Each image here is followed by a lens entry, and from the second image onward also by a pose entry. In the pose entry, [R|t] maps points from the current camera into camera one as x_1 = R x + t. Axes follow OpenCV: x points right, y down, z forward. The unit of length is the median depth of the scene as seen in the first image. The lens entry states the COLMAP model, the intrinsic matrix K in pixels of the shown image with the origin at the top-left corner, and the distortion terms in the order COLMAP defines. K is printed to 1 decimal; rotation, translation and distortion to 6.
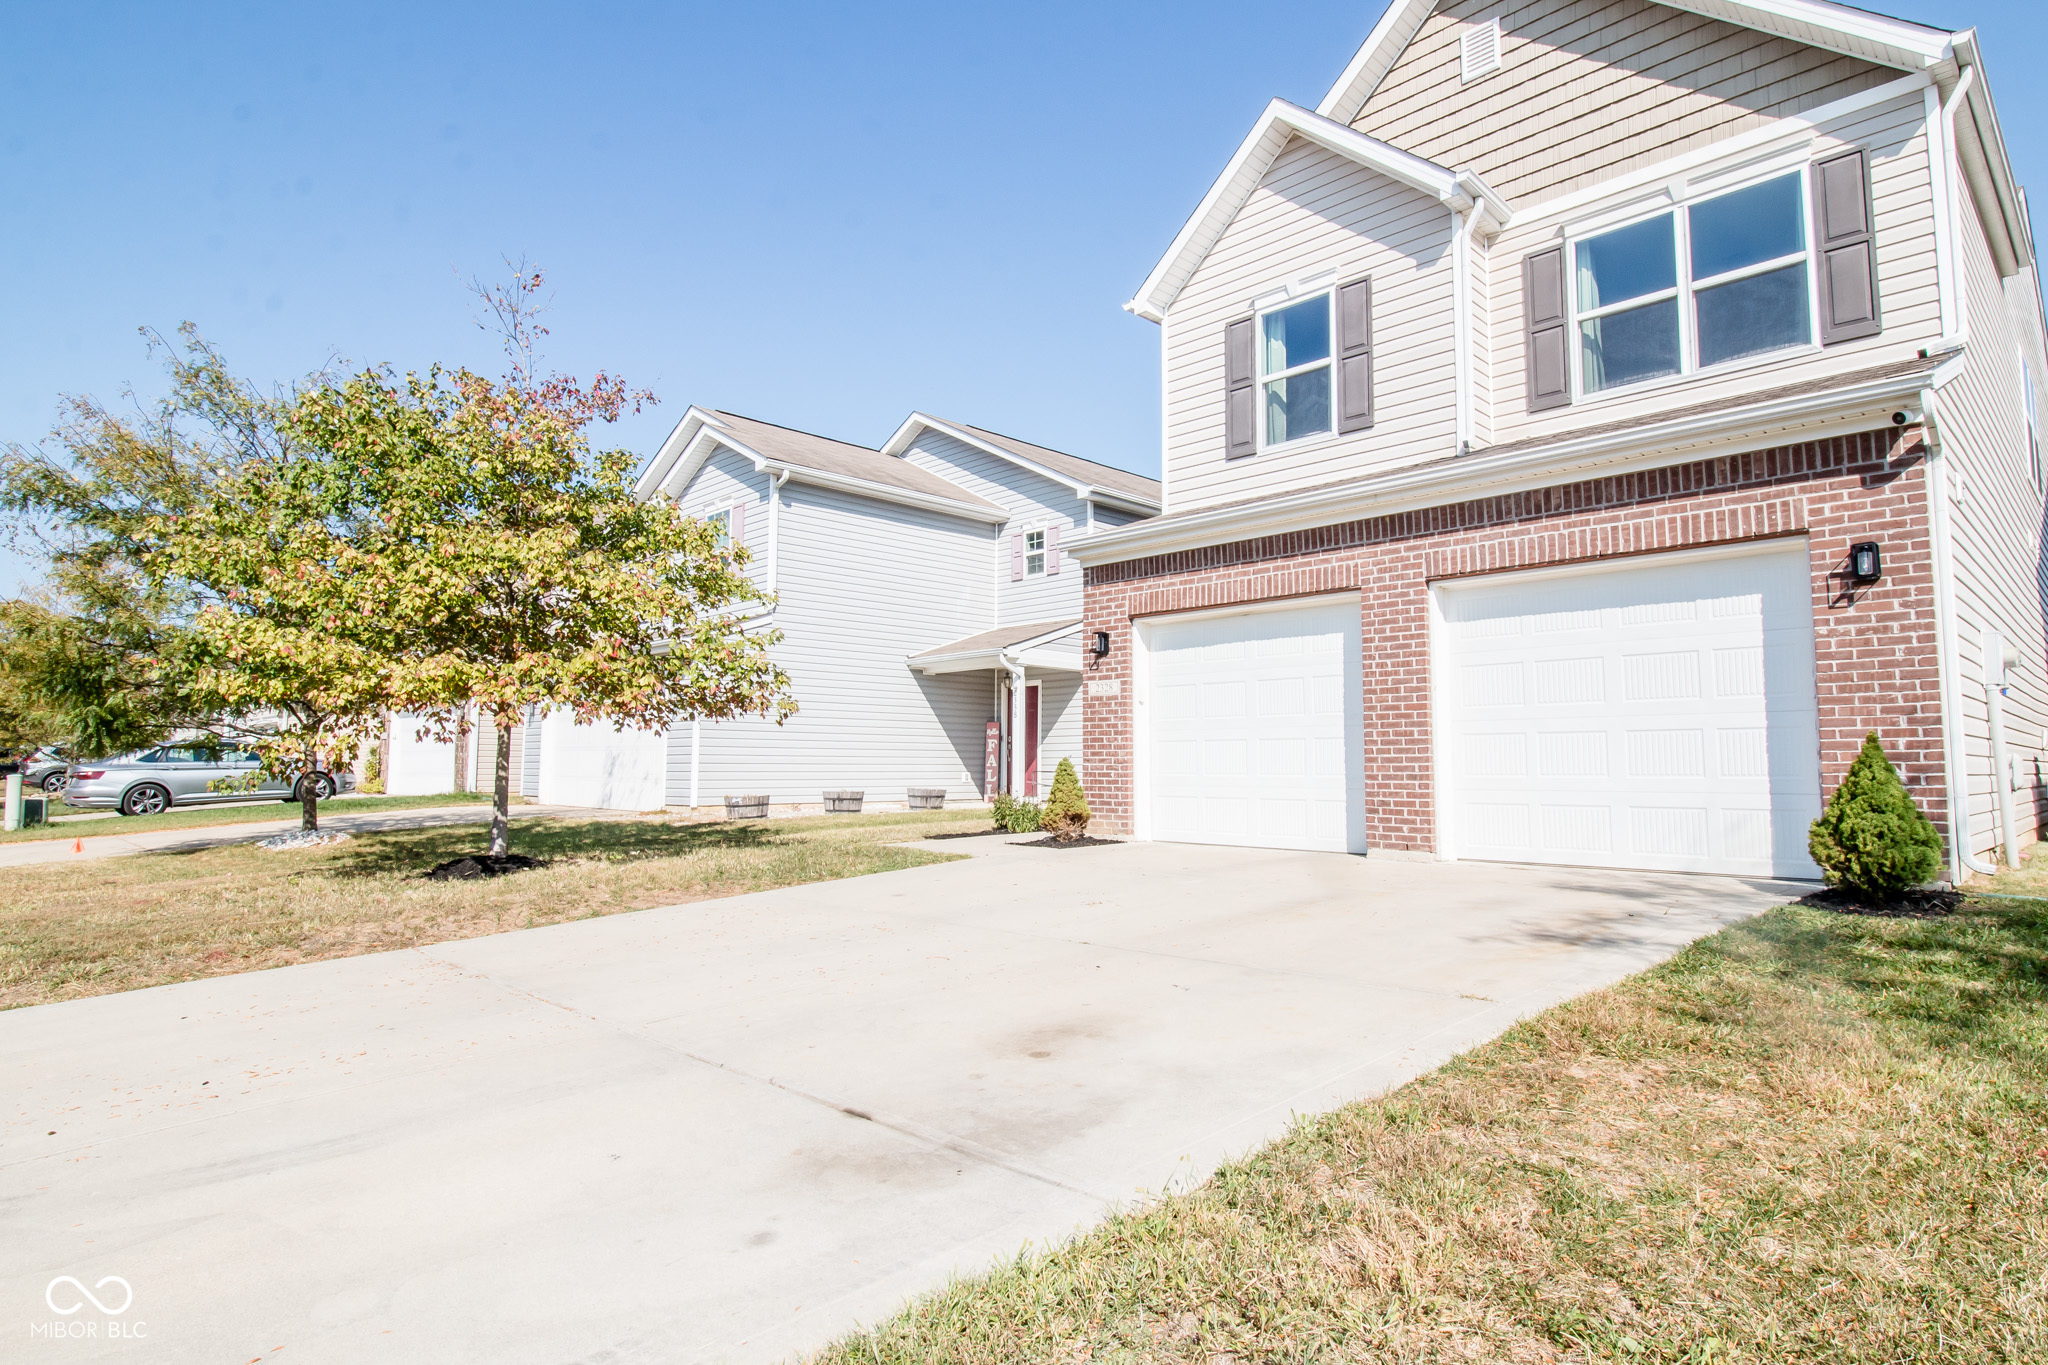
lens RADIAL K [[1106.6, 0, 1024.0], [0, 1106.6, 682.5], [0, 0, 1]] dist [-0.000338, -0.002709]
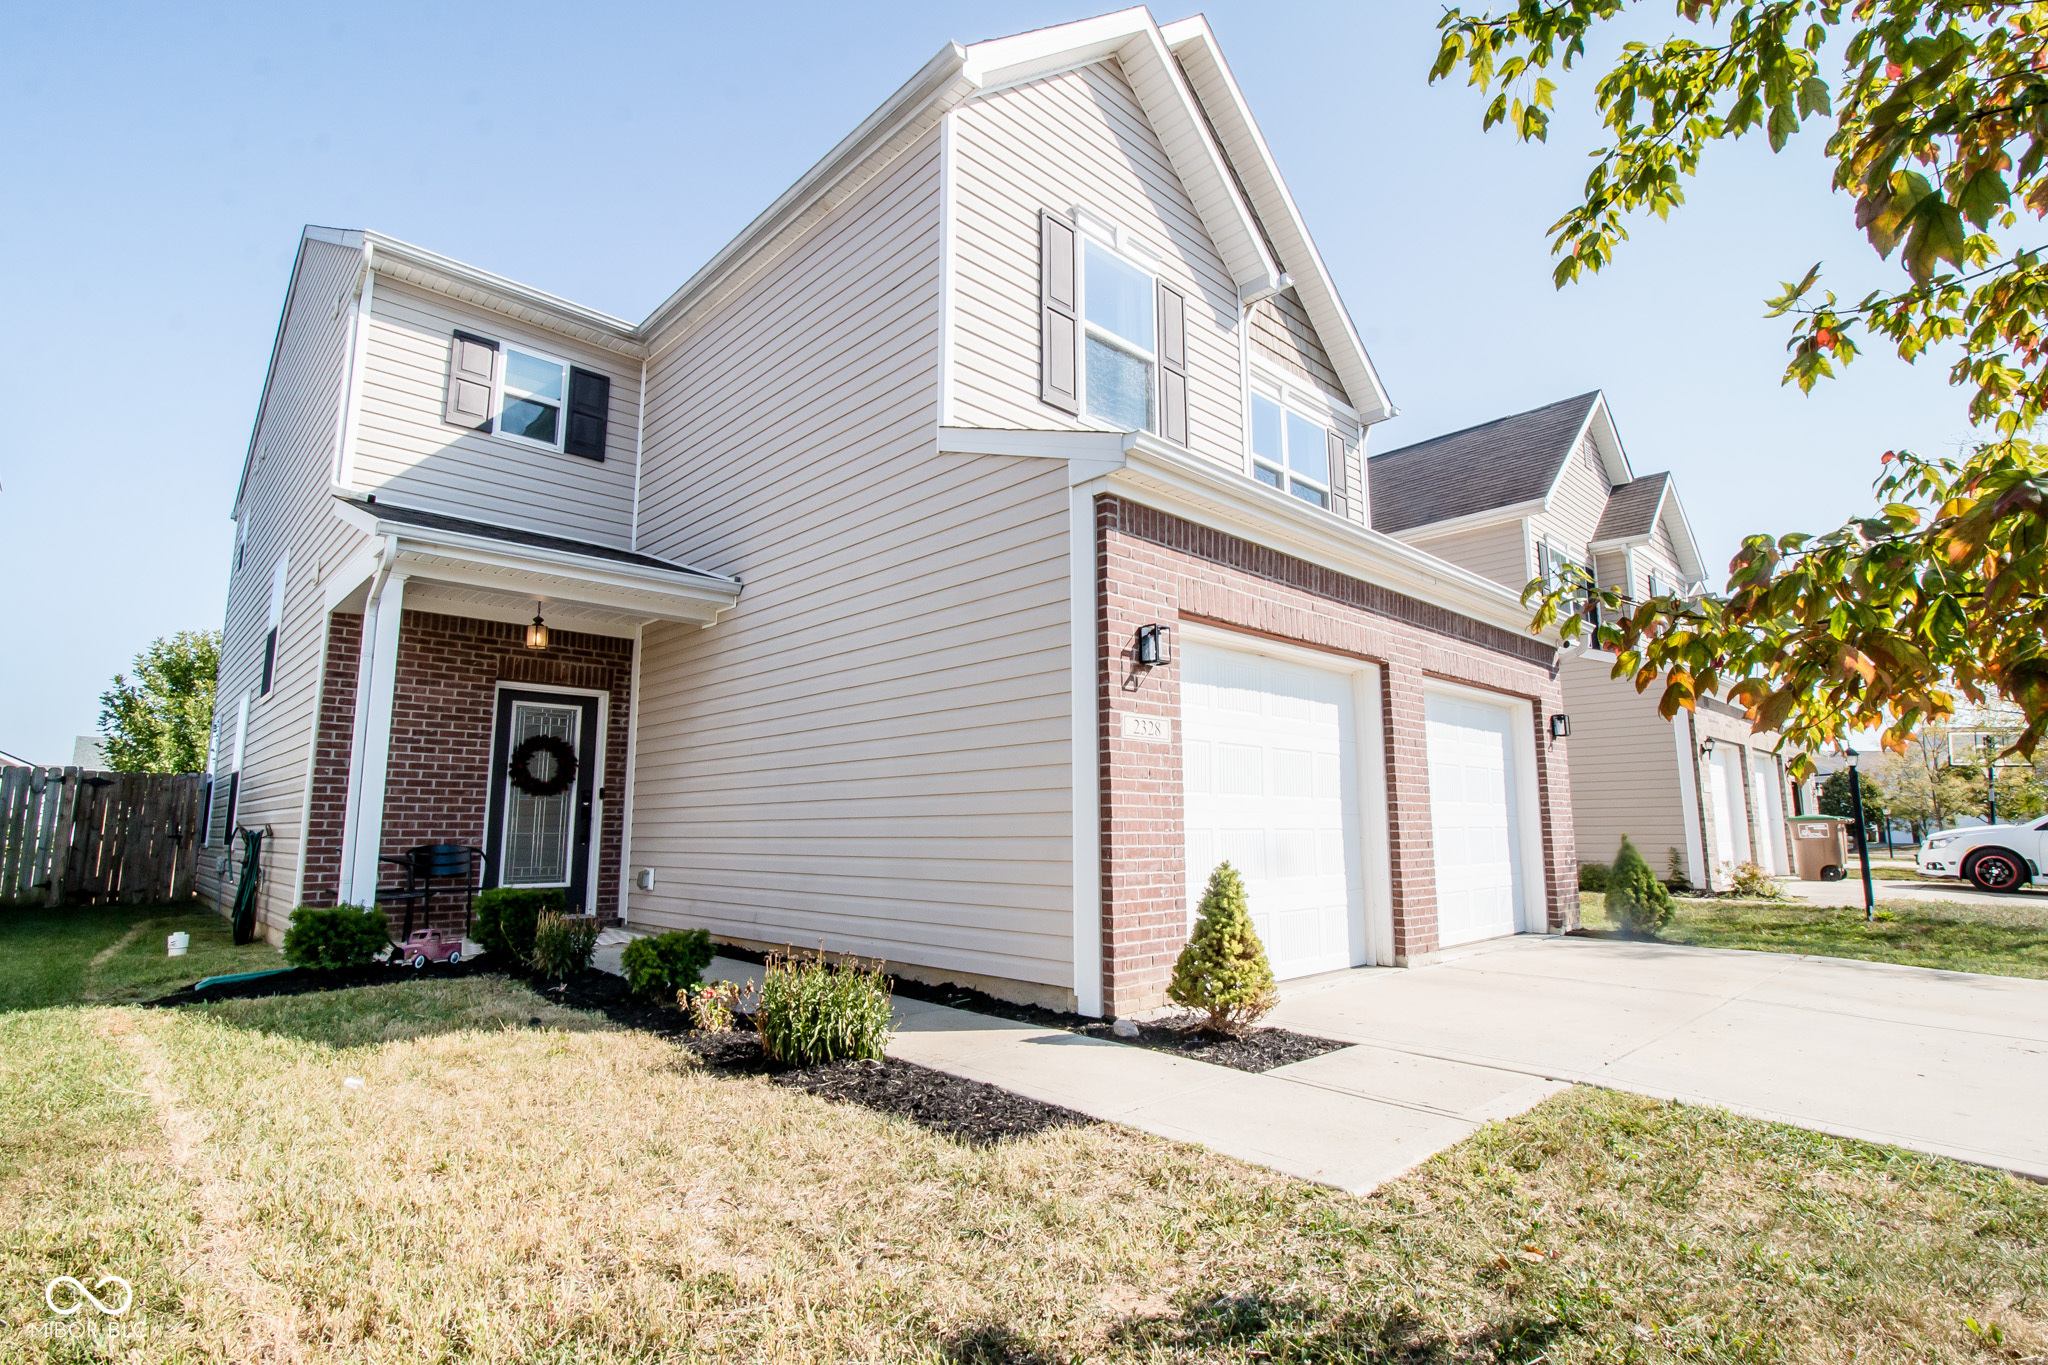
lens RADIAL K [[991.2, 0, 1024.0], [0, 991.2, 682.5], [0, 0, 1]] dist [0.022157, 0.000031]
pose [[0.010963, 0.145004, 0.989370, -0.468095], [-0.073290, 0.986885, -0.143828, 0.065040], [-0.997250, -0.070935, 0.021447, 1.189003]]
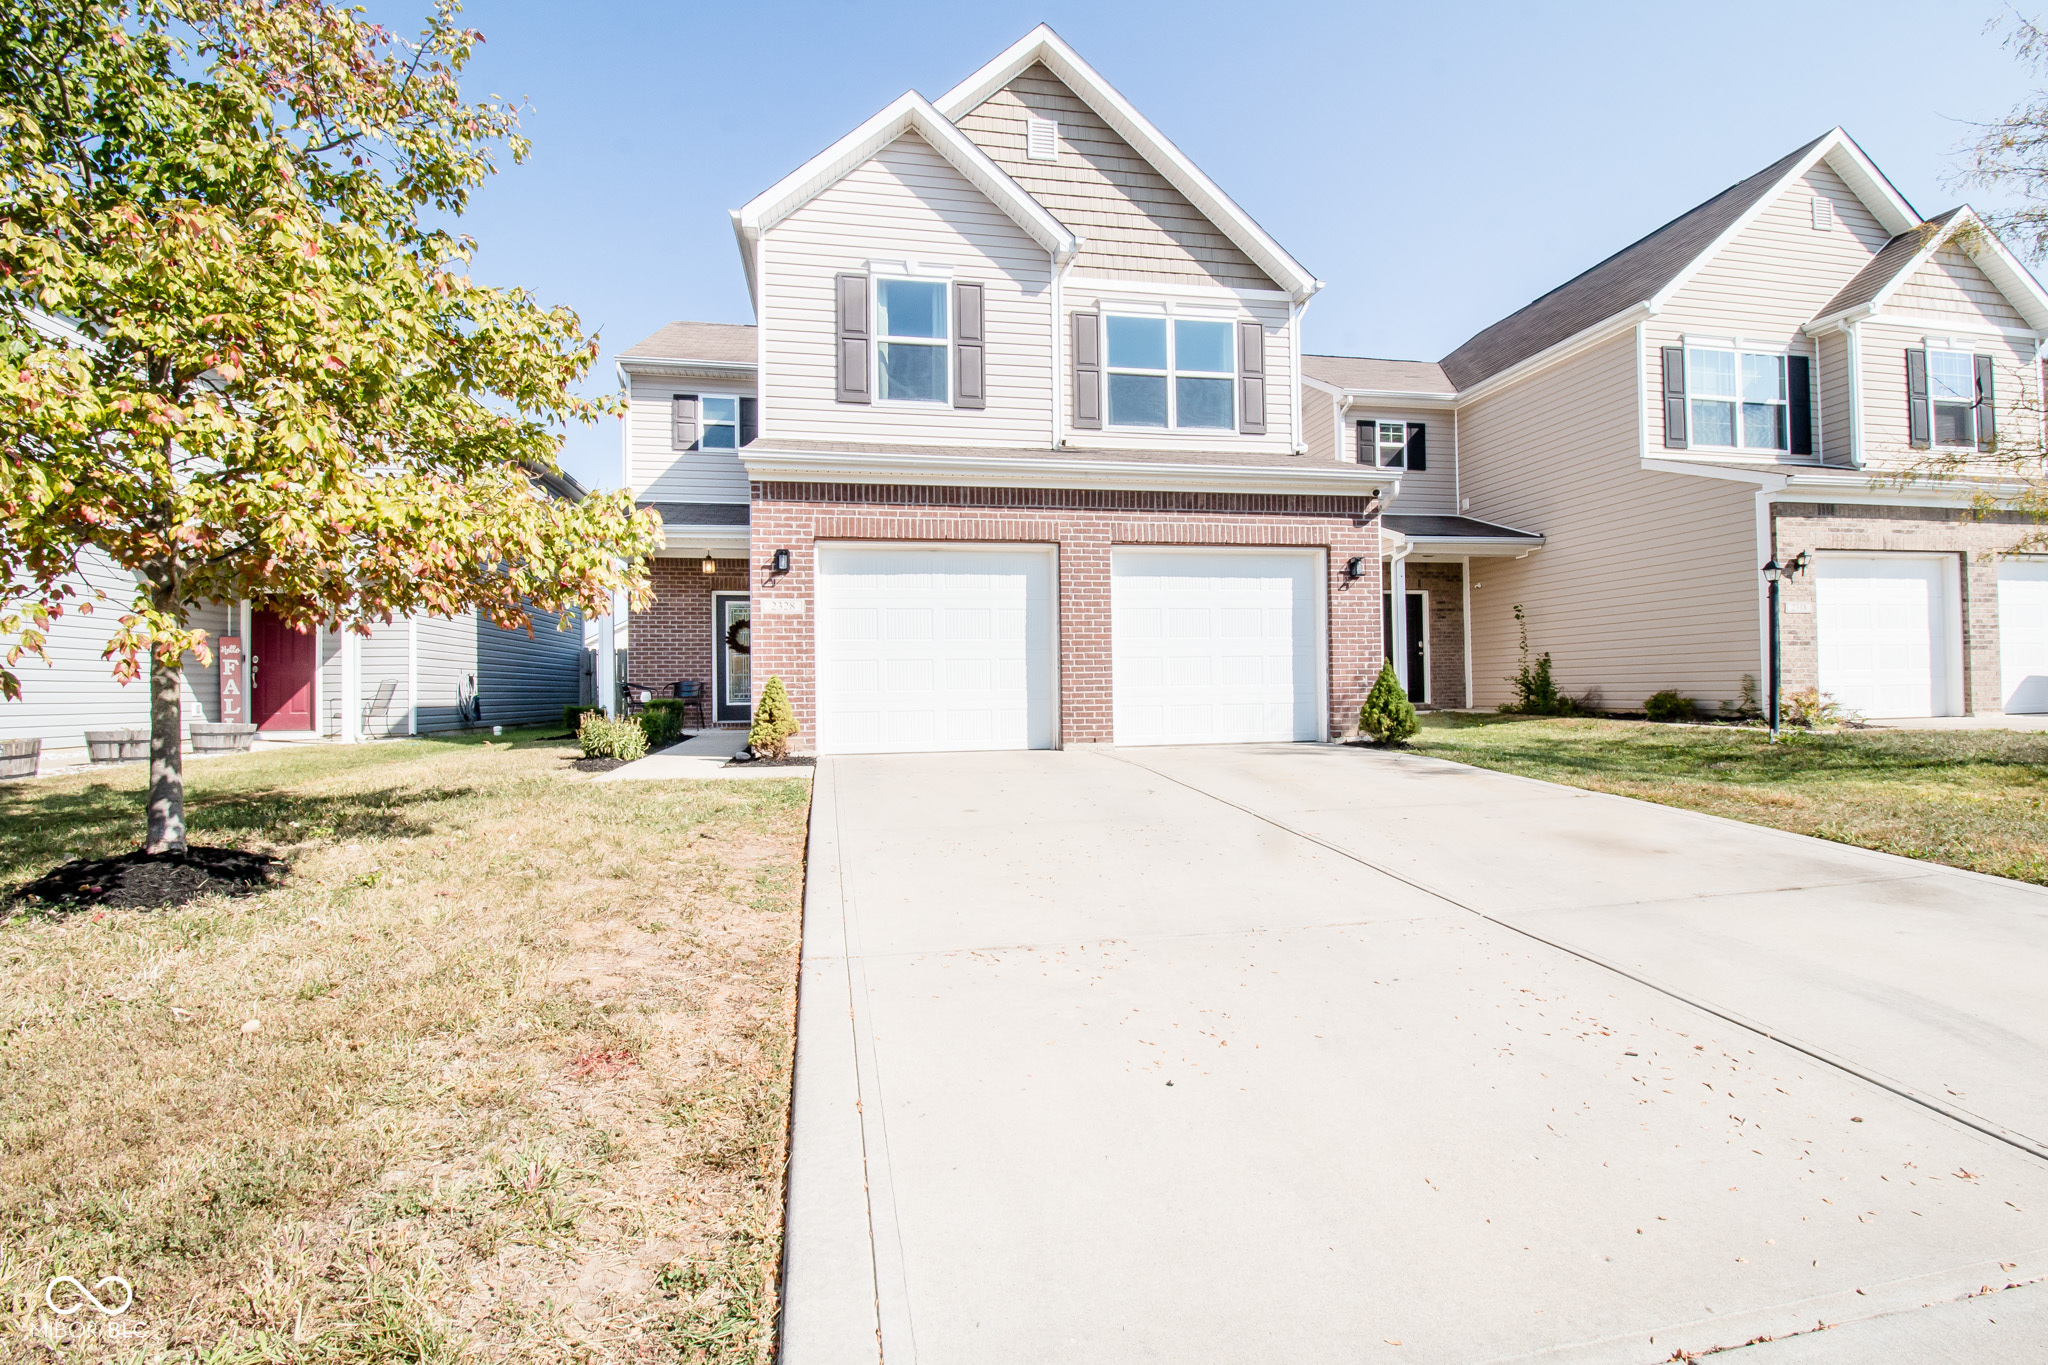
lens RADIAL K [[956.6, 0, 1024.0], [0, 956.6, 682.5], [0, 0, 1]] dist [-0.001602, -0.000109]
pose [[0.553469, -0.001918, 0.832868, -0.595142], [-0.048851, 0.998201, 0.034762, 0.037426], [-0.831436, -0.059926, 0.552379, 0.382588]]
